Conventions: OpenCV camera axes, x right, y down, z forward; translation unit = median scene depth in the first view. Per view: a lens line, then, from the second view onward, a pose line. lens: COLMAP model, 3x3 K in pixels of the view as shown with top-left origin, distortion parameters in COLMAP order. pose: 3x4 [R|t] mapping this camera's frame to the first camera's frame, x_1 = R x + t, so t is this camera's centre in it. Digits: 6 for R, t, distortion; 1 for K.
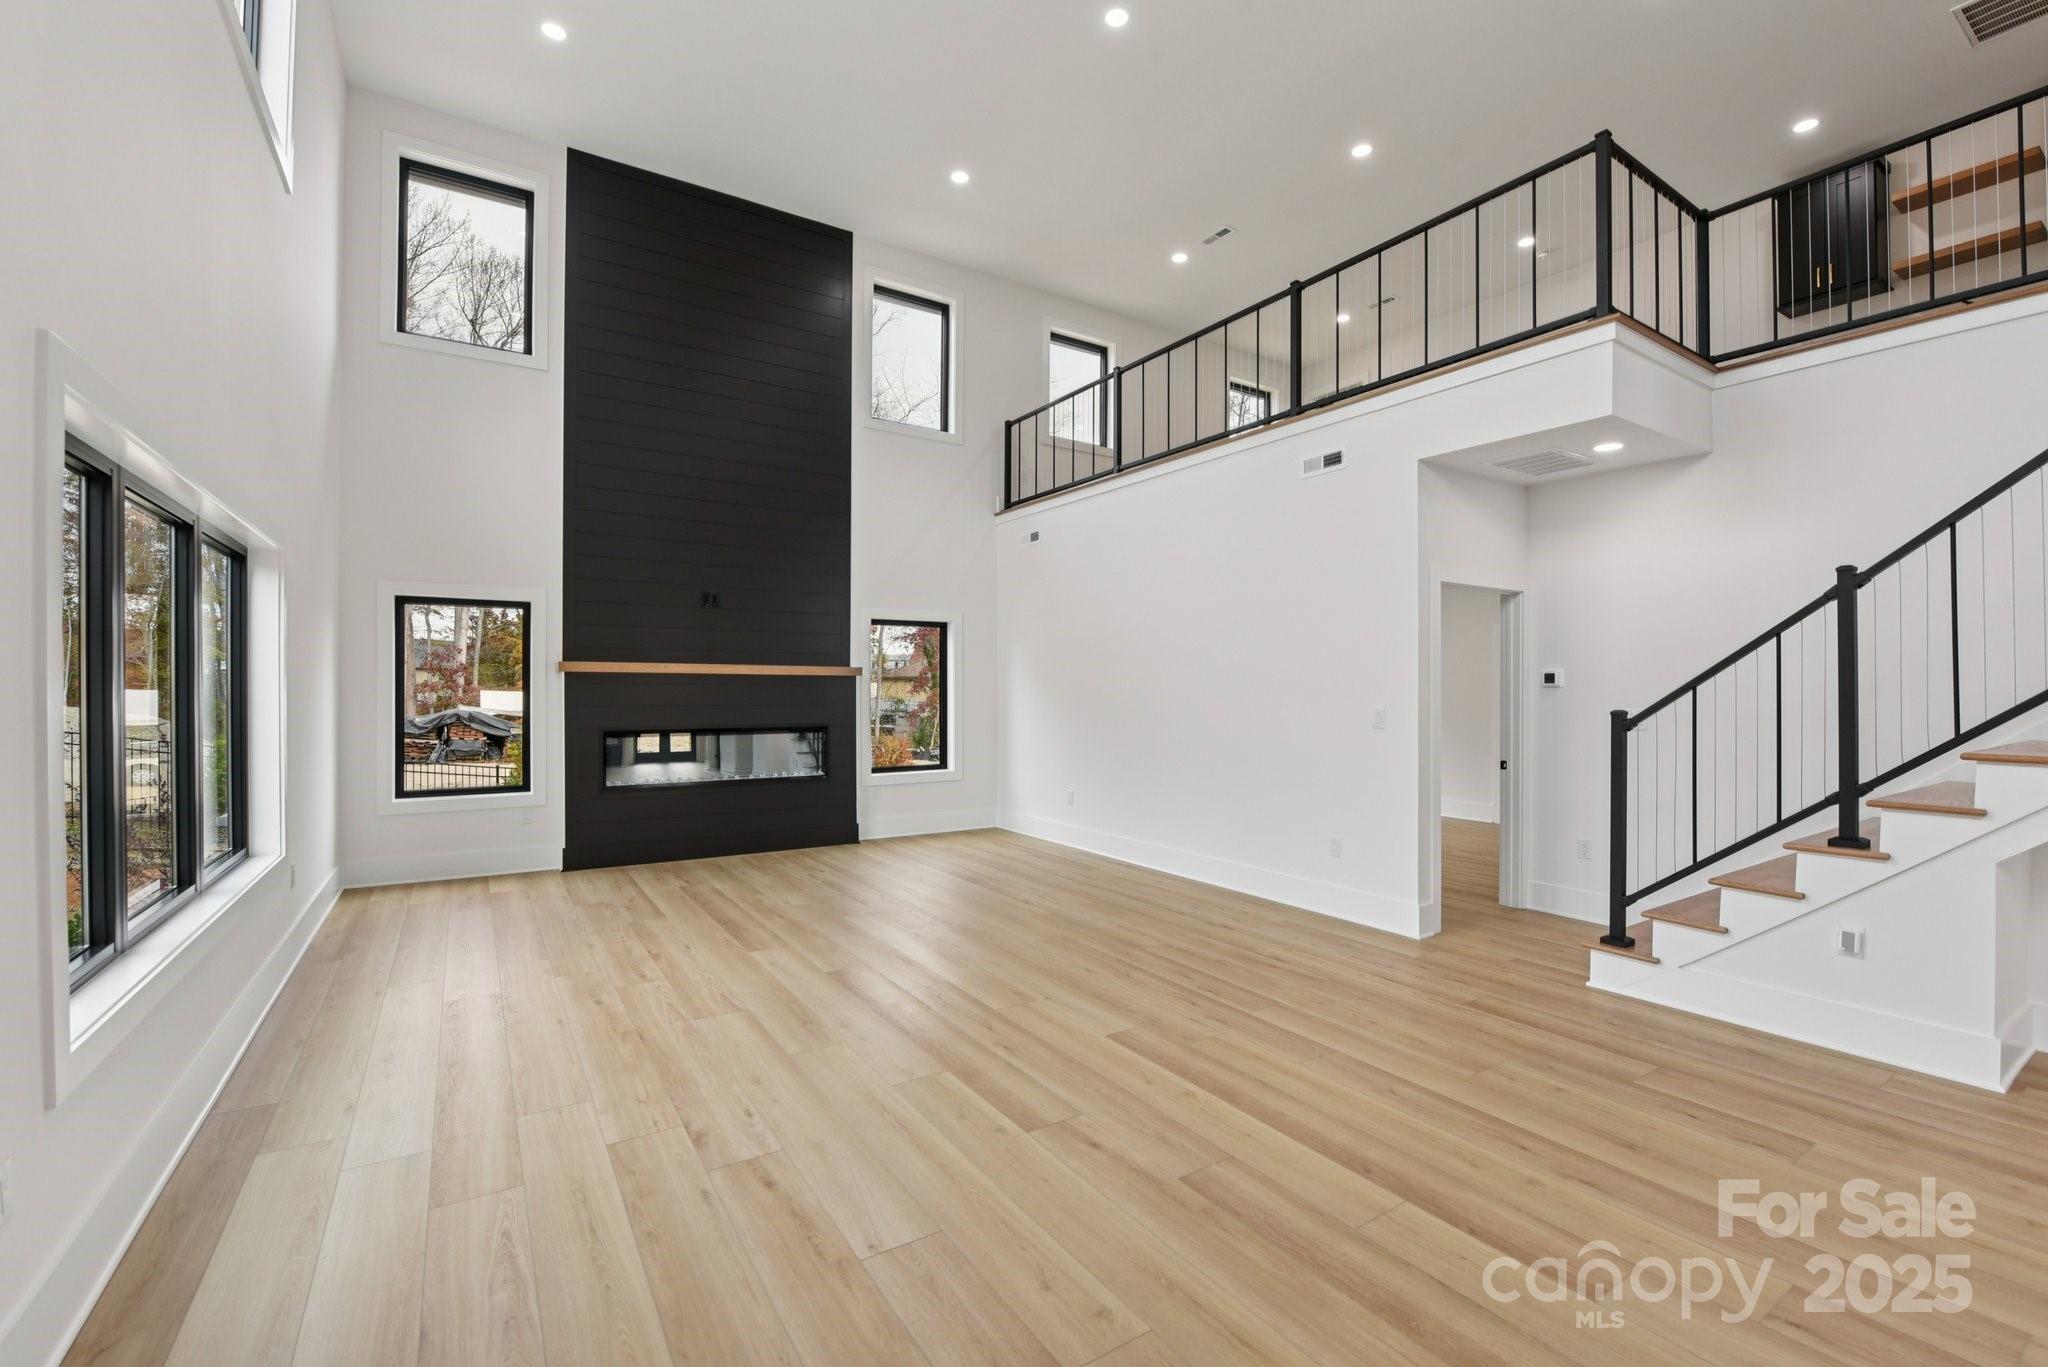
lens RADIAL K [[845.2, 0, 1023.7], [0, 845.2, 687.7], [0, 0, 1]] dist [-0.000053, -0.000345]
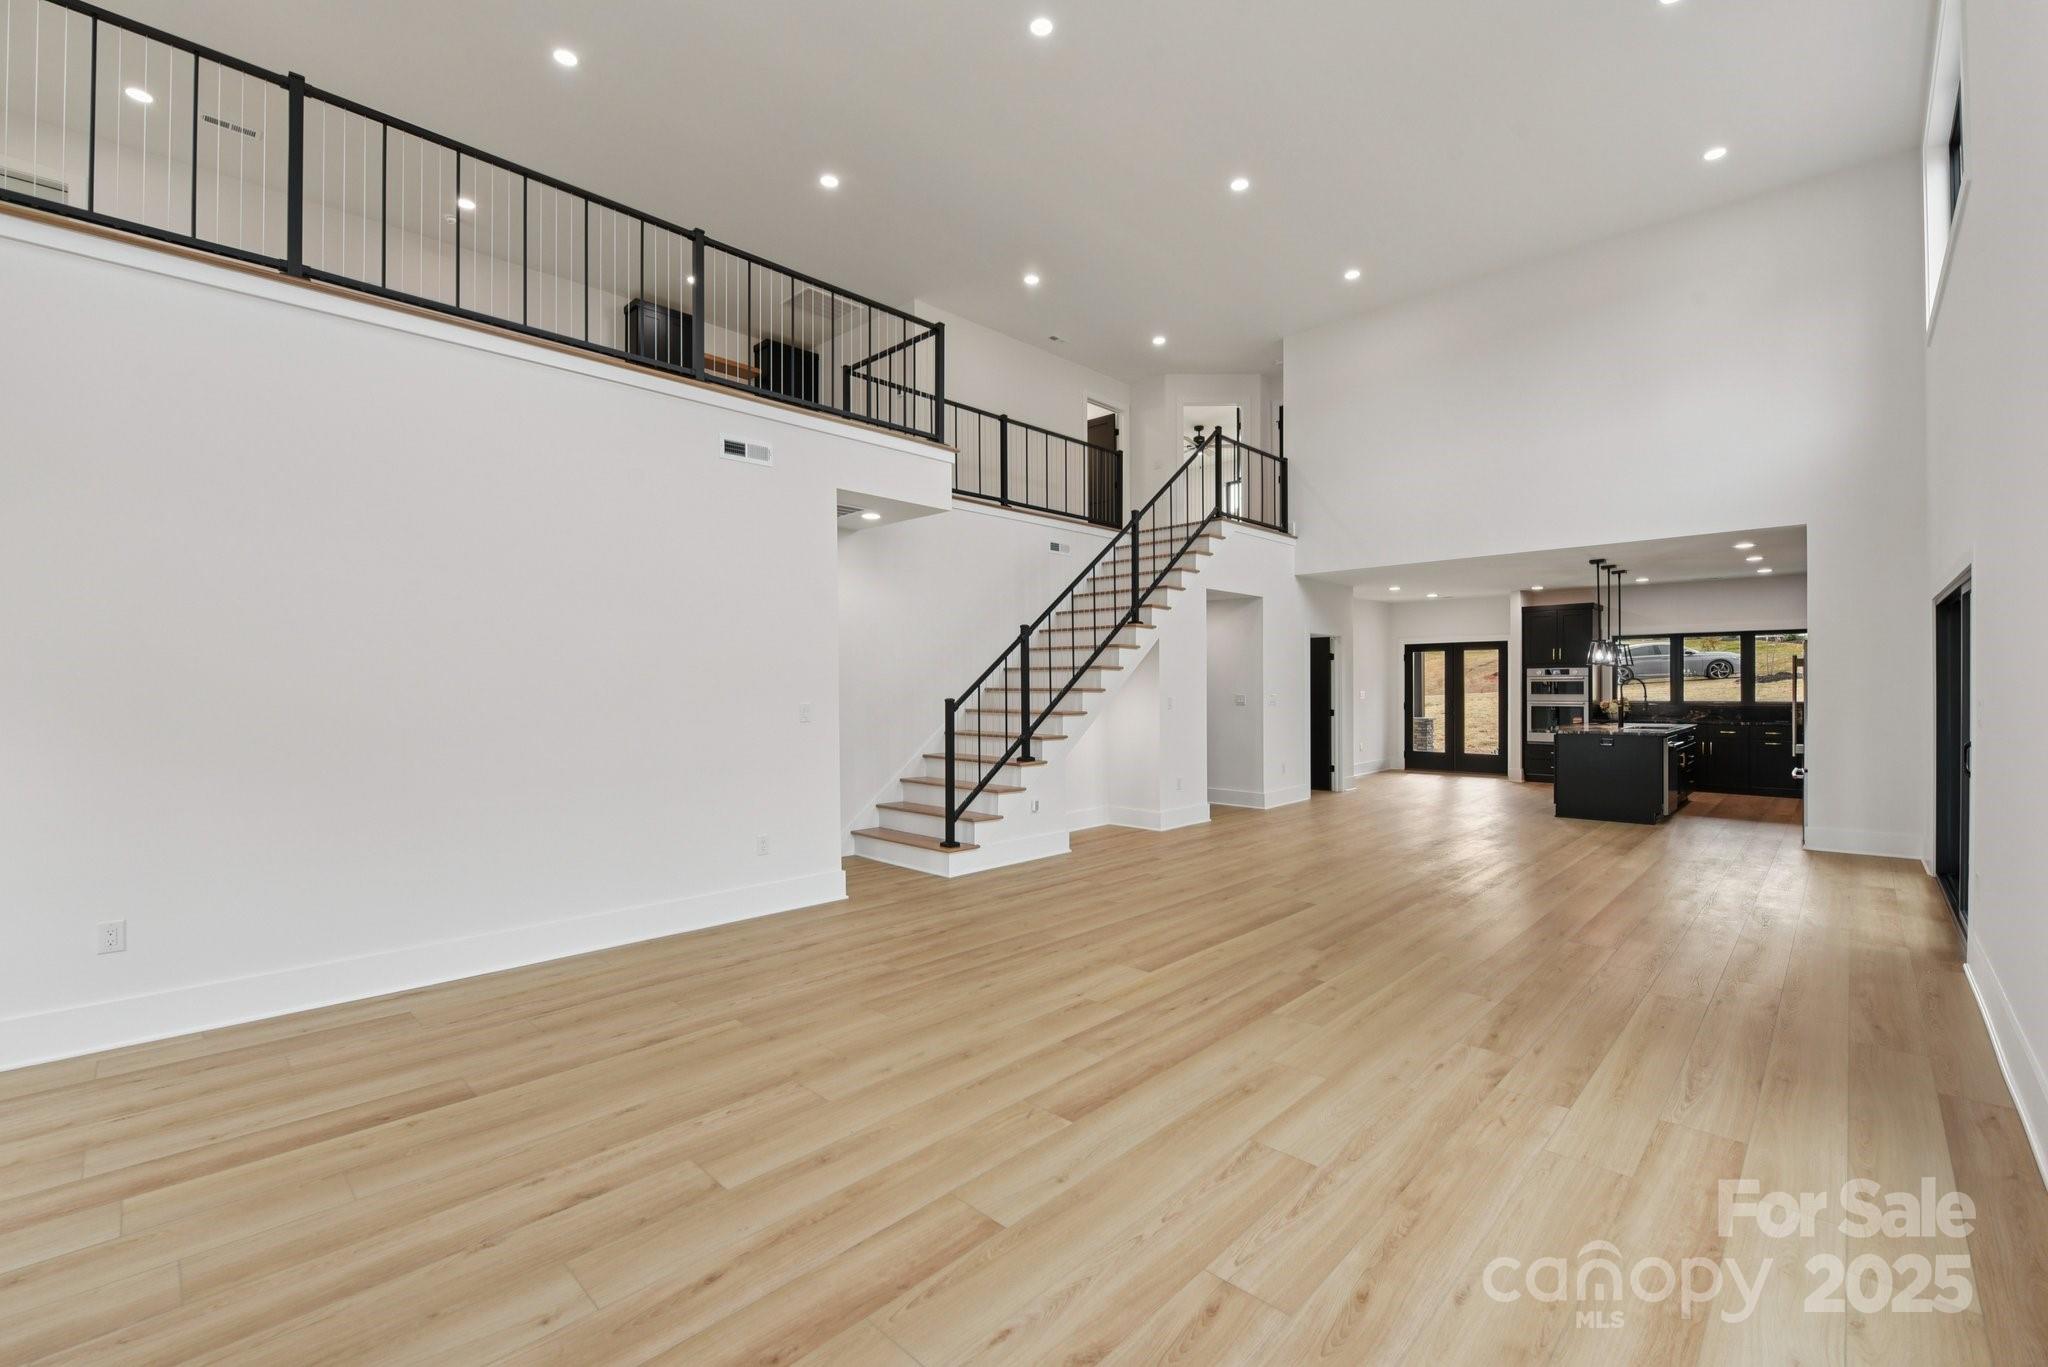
lens RADIAL K [[845.2, 0, 1025.4], [0, 845.2, 681.8], [0, 0, 1]] dist [-0.000053, -0.000345]
pose [[-0.212101, 0.004821, 0.977236, -1.047947], [-0.001570, 0.999985, -0.005274, 0.002394], [-0.977246, -0.002653, -0.212090, 1.426252]]
